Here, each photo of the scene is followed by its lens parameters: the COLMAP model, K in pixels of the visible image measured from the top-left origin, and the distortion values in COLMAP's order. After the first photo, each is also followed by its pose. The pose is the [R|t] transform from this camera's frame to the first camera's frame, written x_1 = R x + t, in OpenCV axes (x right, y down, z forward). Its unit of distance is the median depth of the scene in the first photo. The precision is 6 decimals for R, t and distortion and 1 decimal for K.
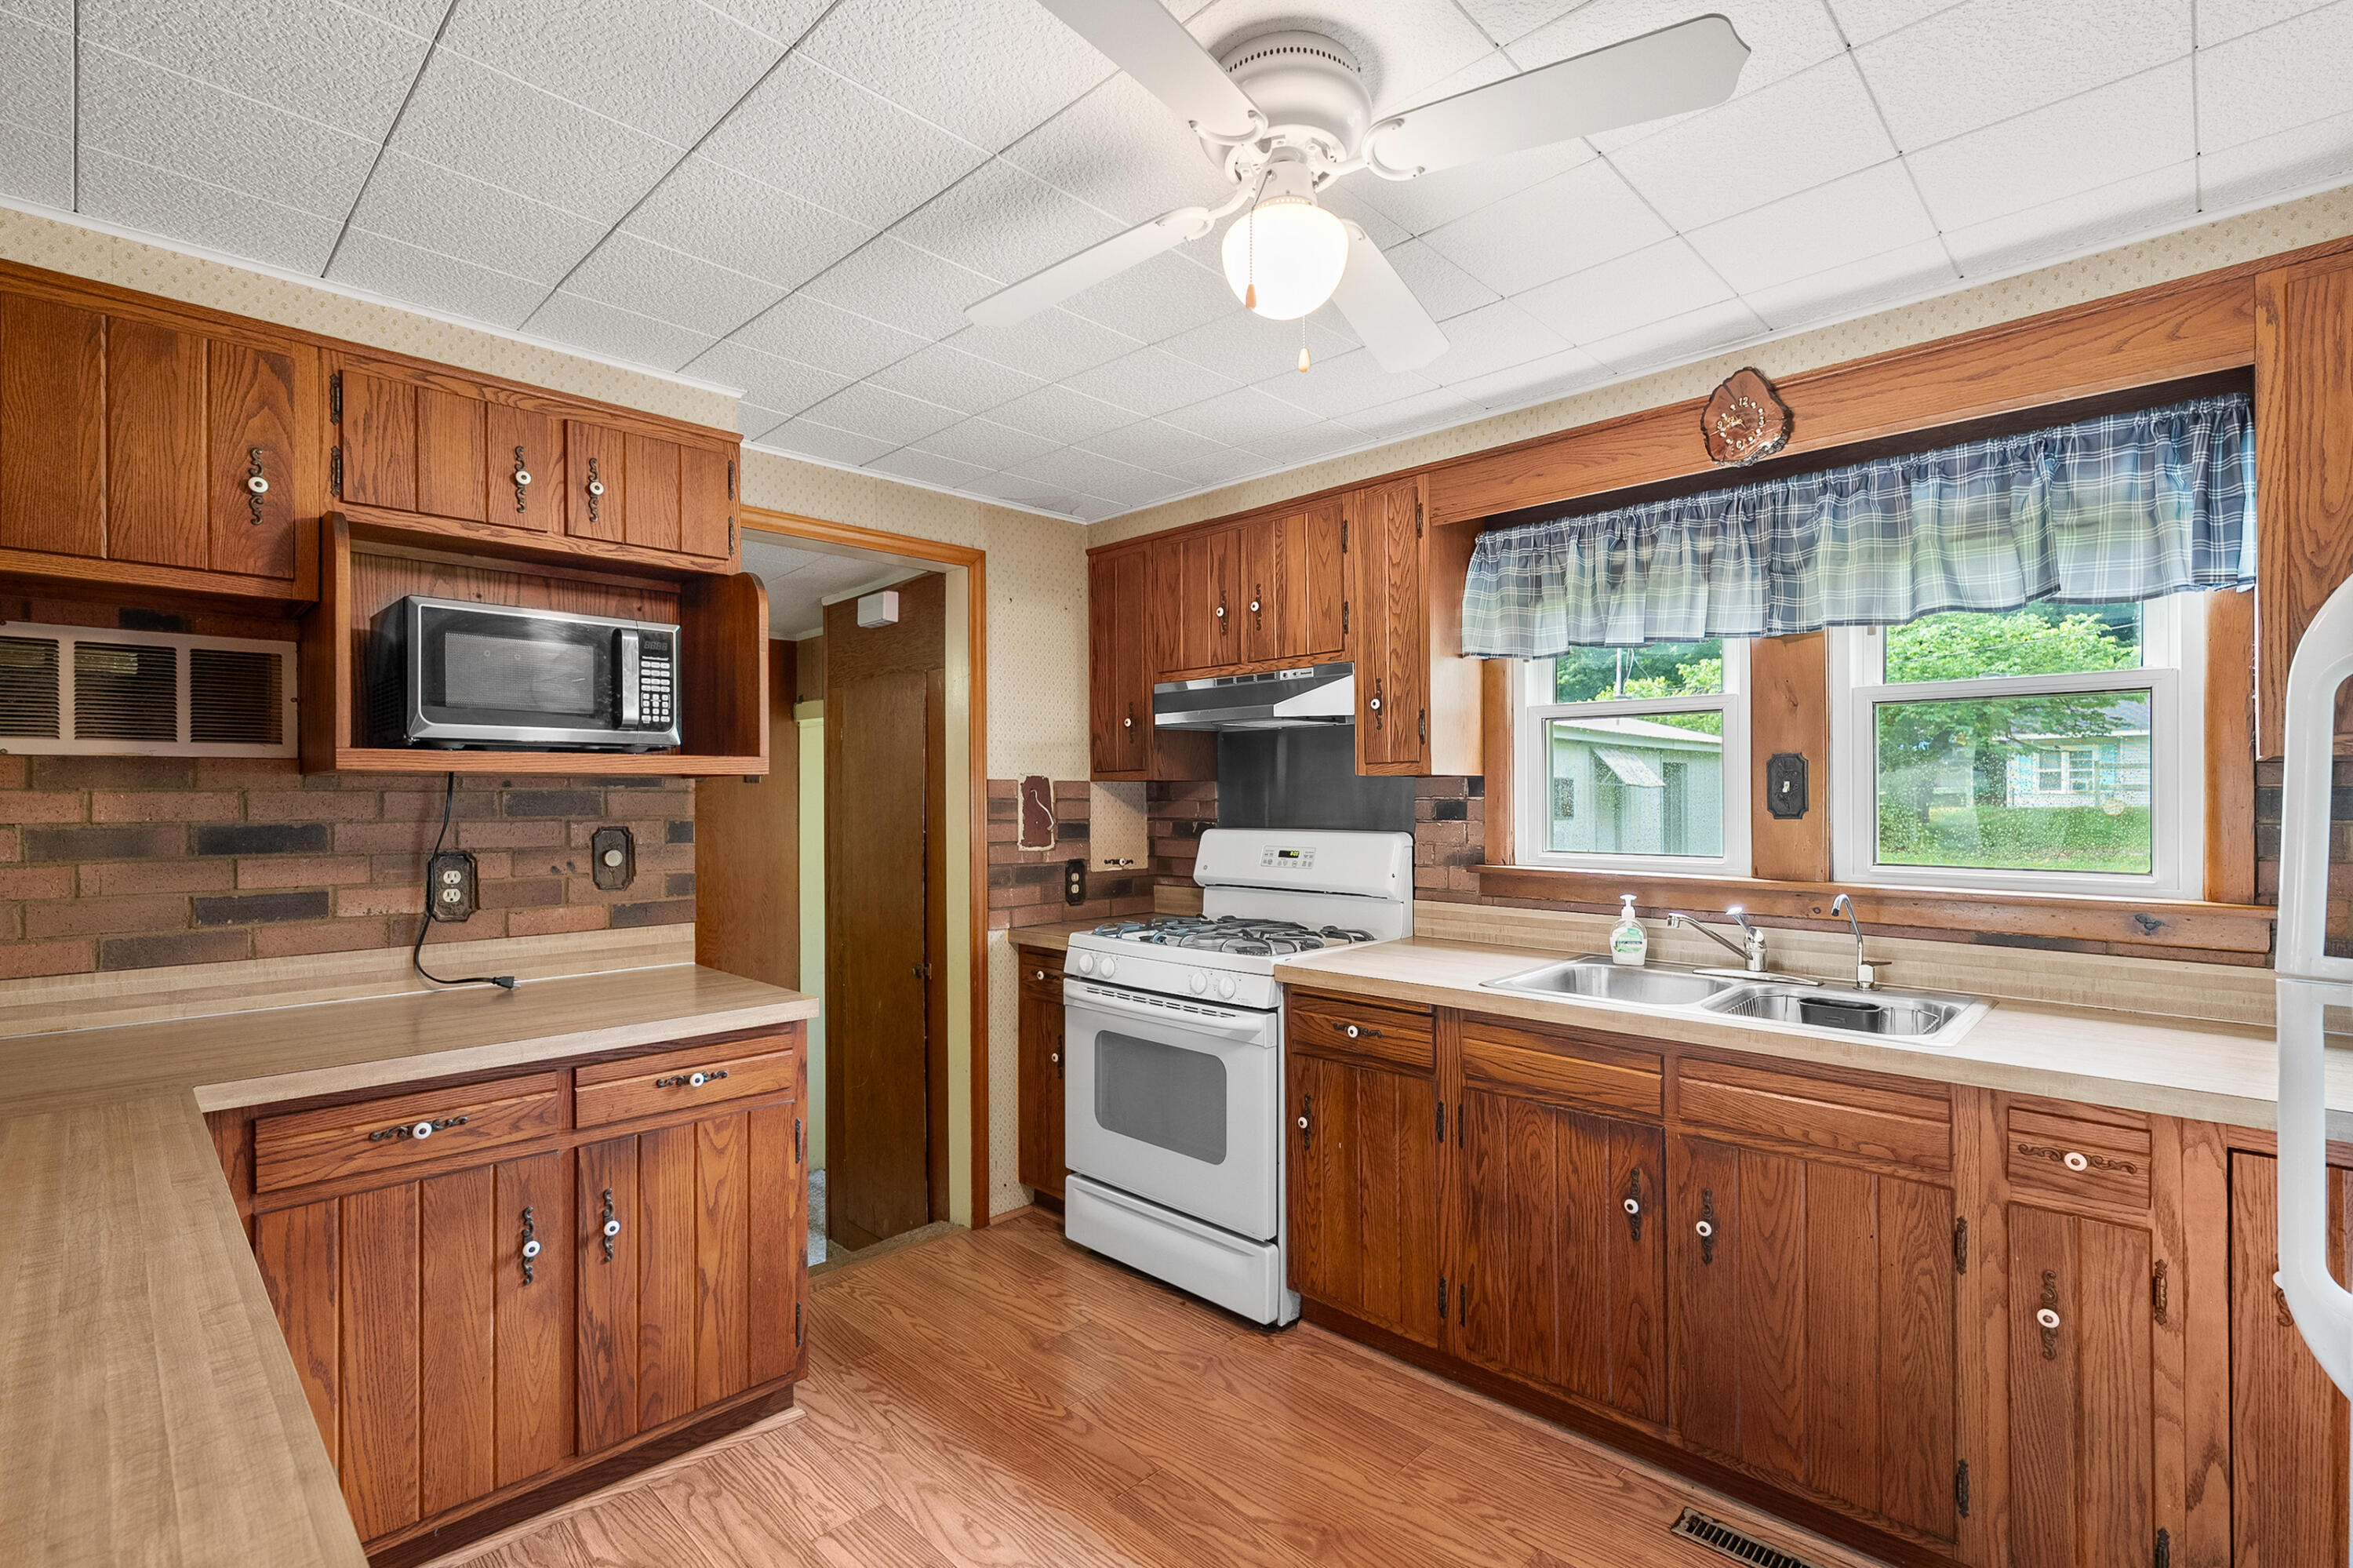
lens RADIAL K [[1084.4, 0, 1159.5], [0, 1084.4, 795.8], [0, 0, 1]] dist [-0.000177, 0.000032]
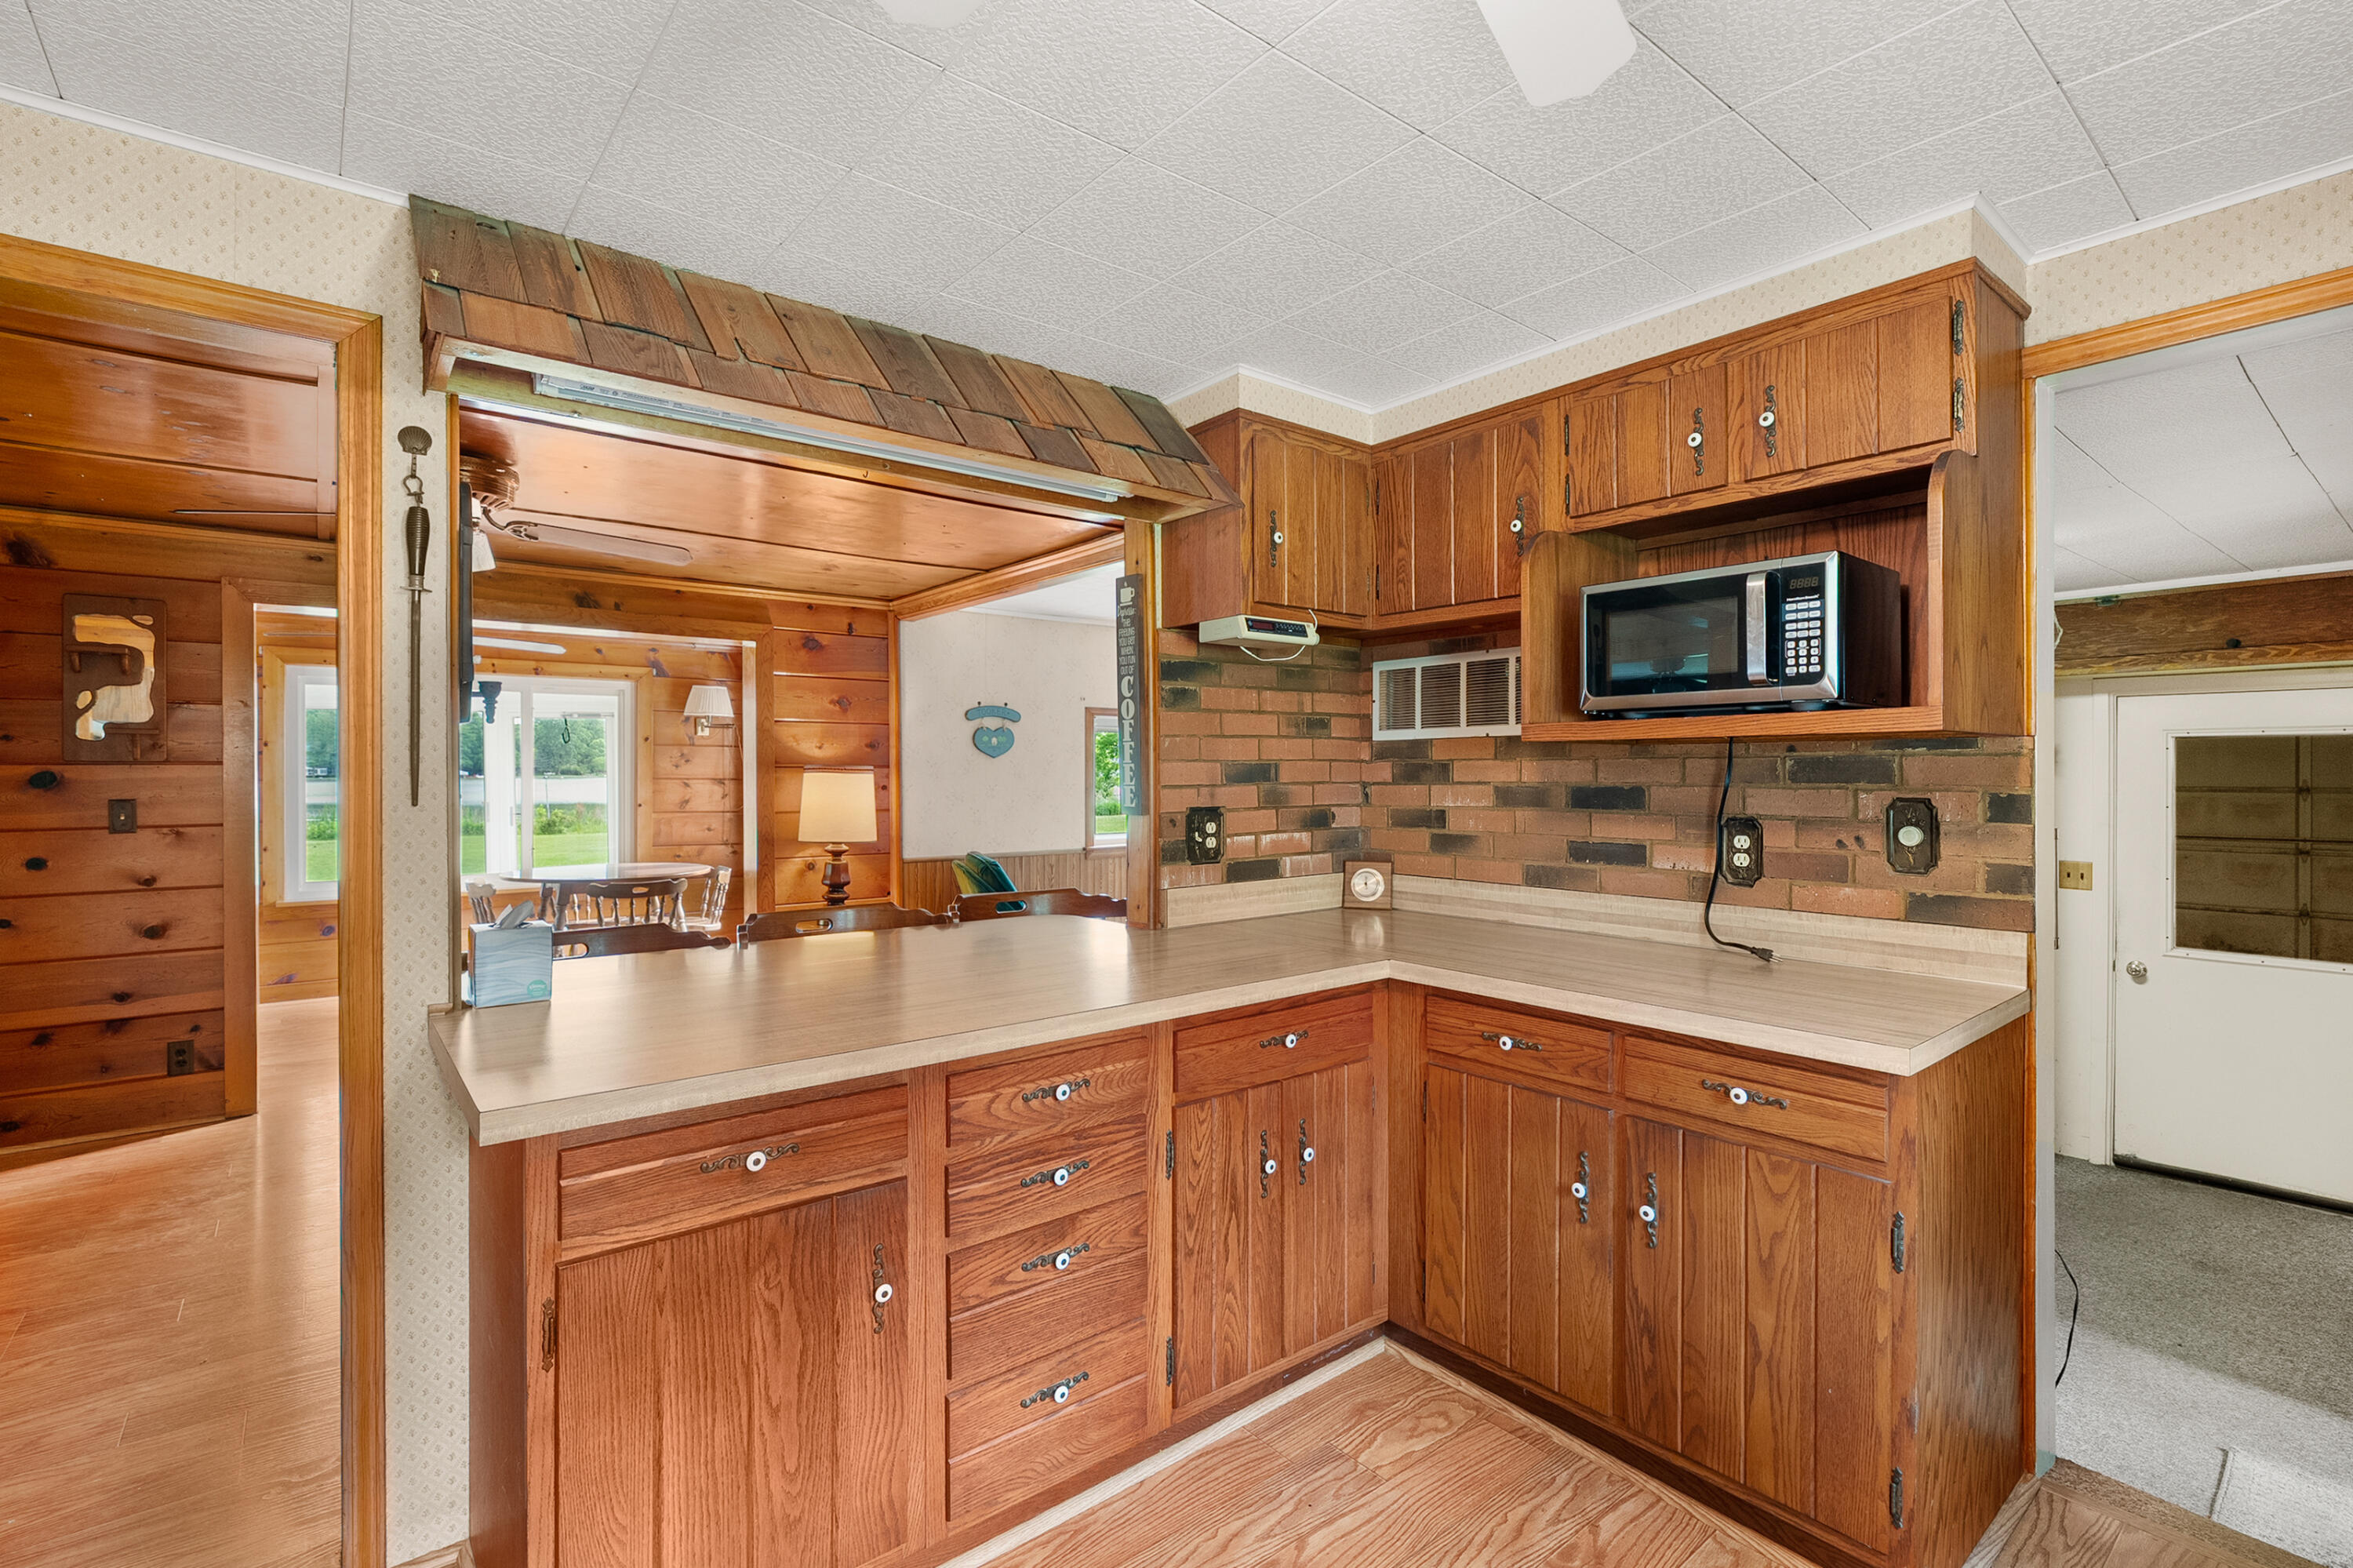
lens RADIAL K [[1084.4, 0, 1175.5], [0, 1084.4, 774.6], [0, 0, 1]] dist [-0.000177, 0.000032]
pose [[-0.109952, 0.008909, -0.993897, 0.430145], [0.008746, 0.999930, 0.007996, -0.000677], [0.993898, -0.007813, -0.110023, 0.609912]]
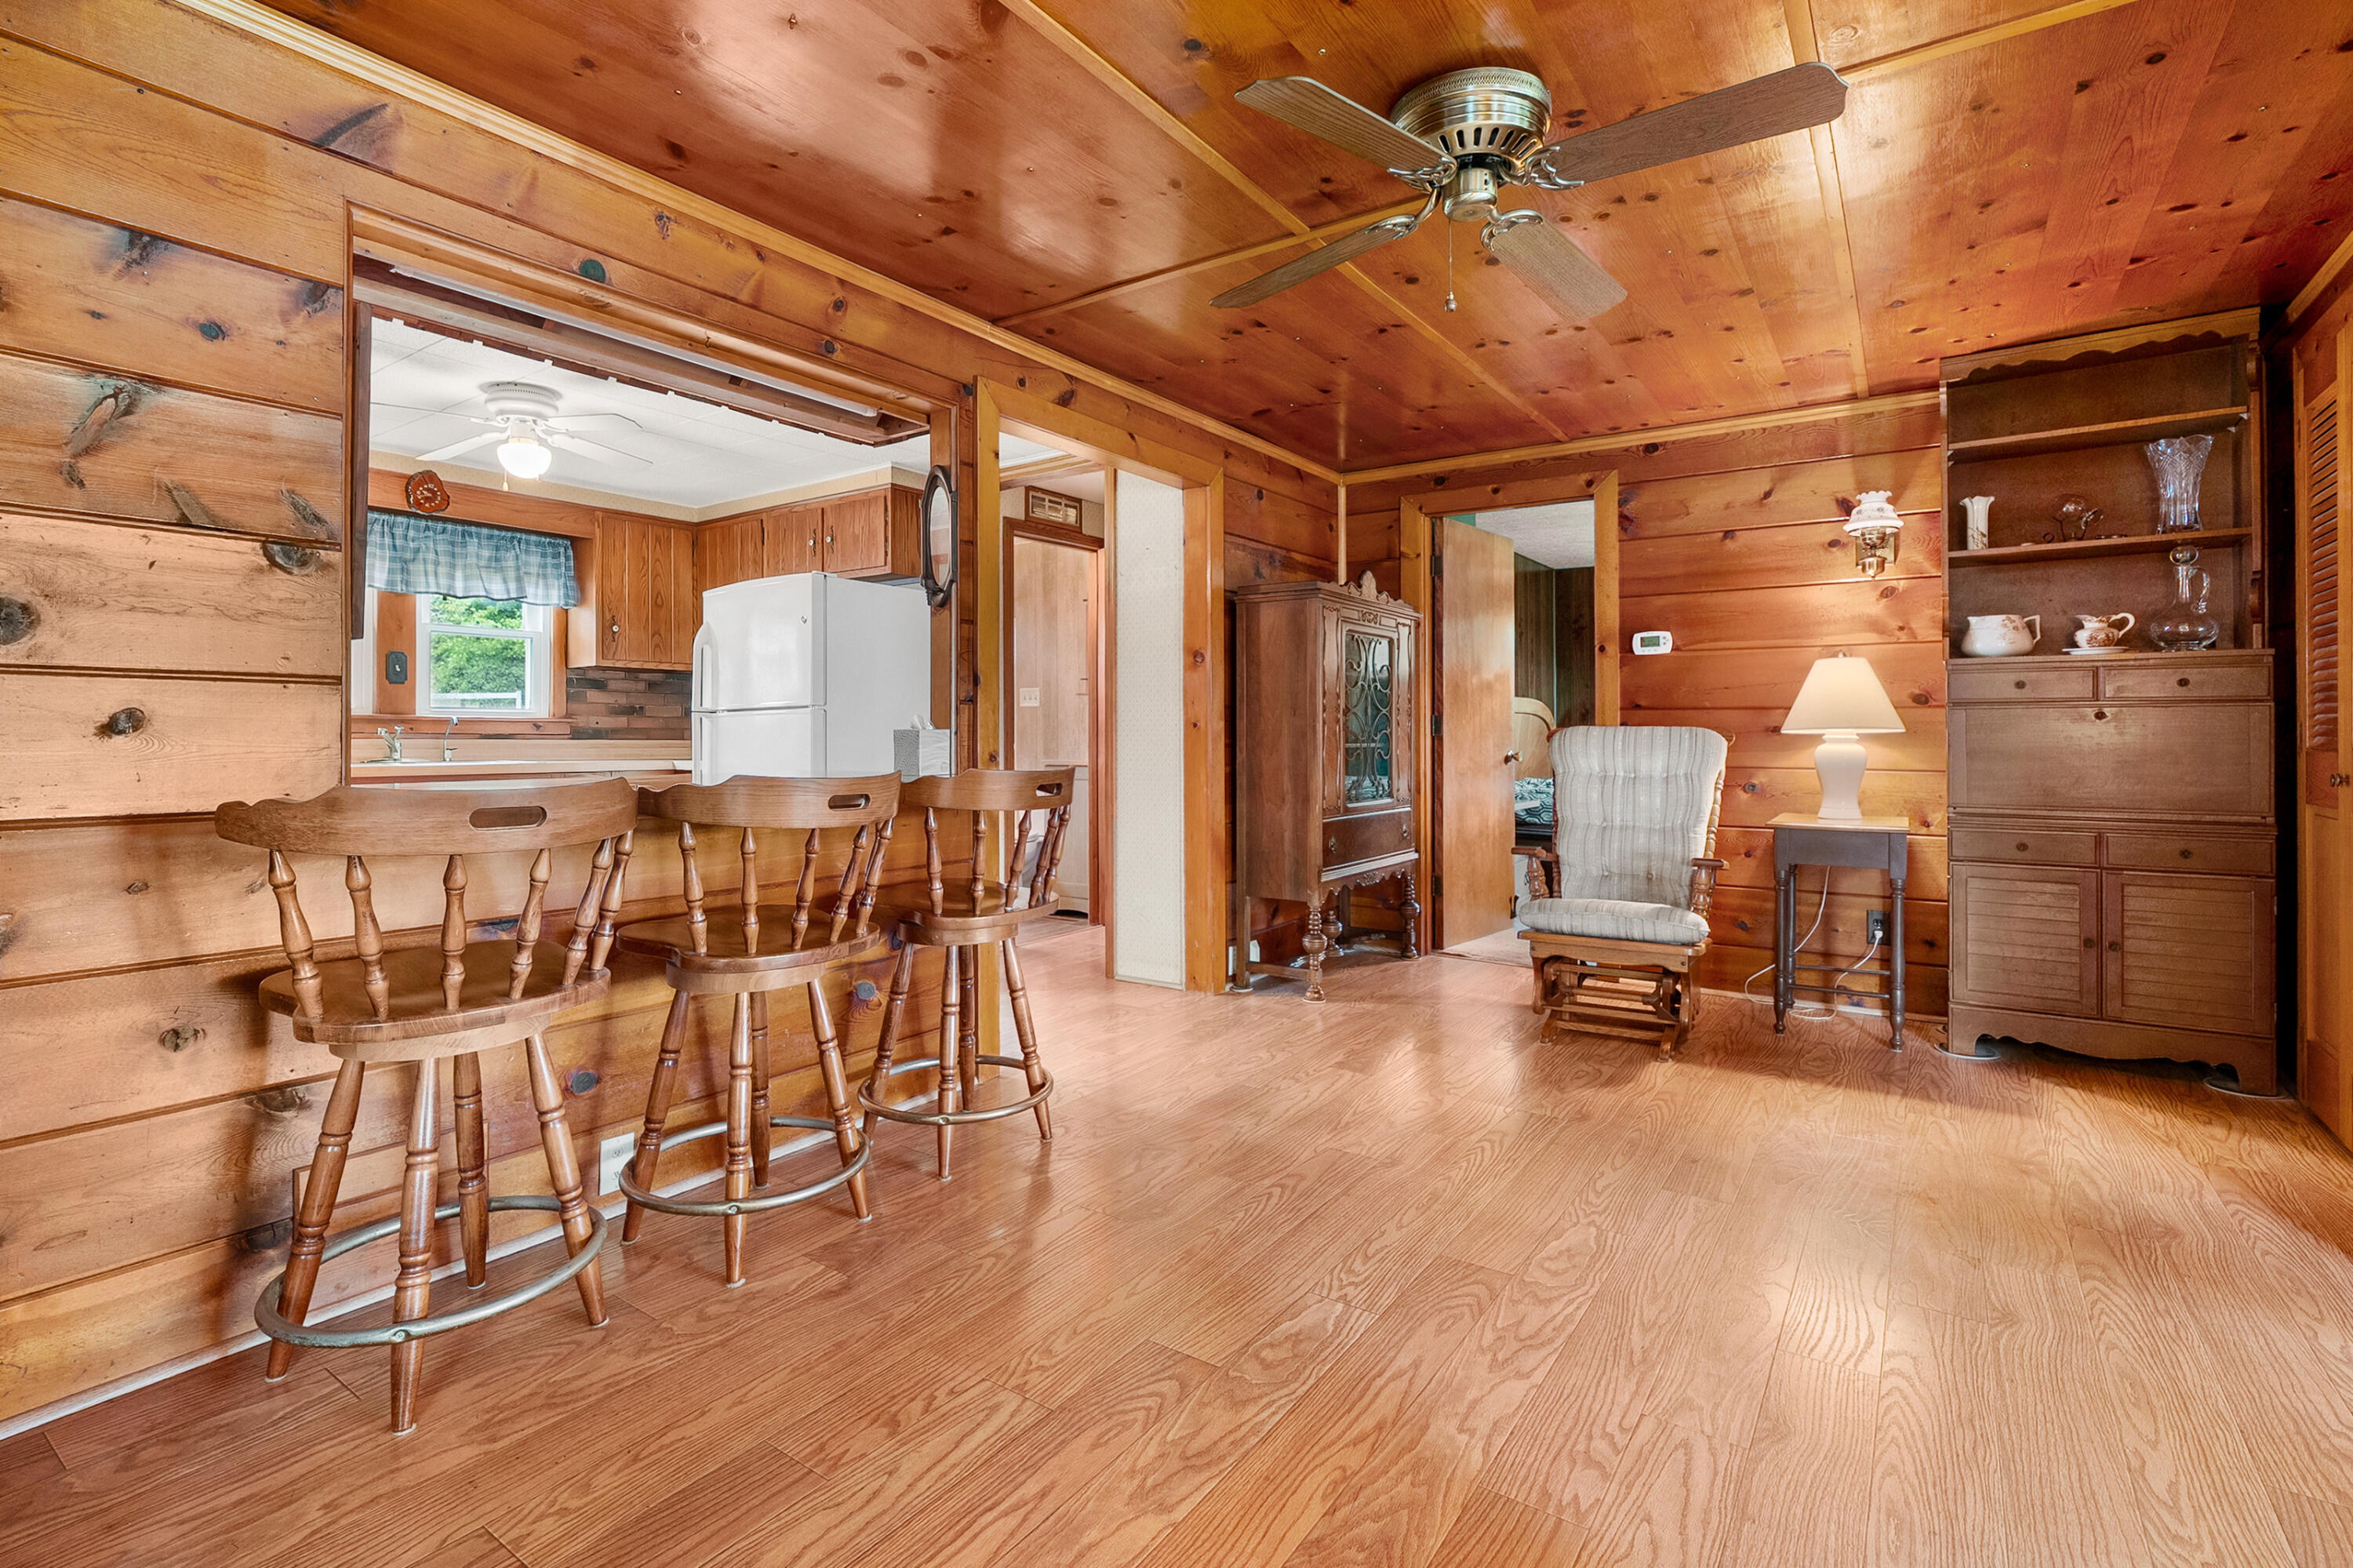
lens RADIAL K [[1084.4, 0, 1164.1], [0, 1084.4, 731.8], [0, 0, 1]] dist [-0.000177, 0.000032]
pose [[-0.162852, 0.008429, 0.986614, -1.746643], [-0.001405, 0.999961, -0.008775, 0.134611], [-0.986649, -0.002815, -0.162834, -0.080055]]
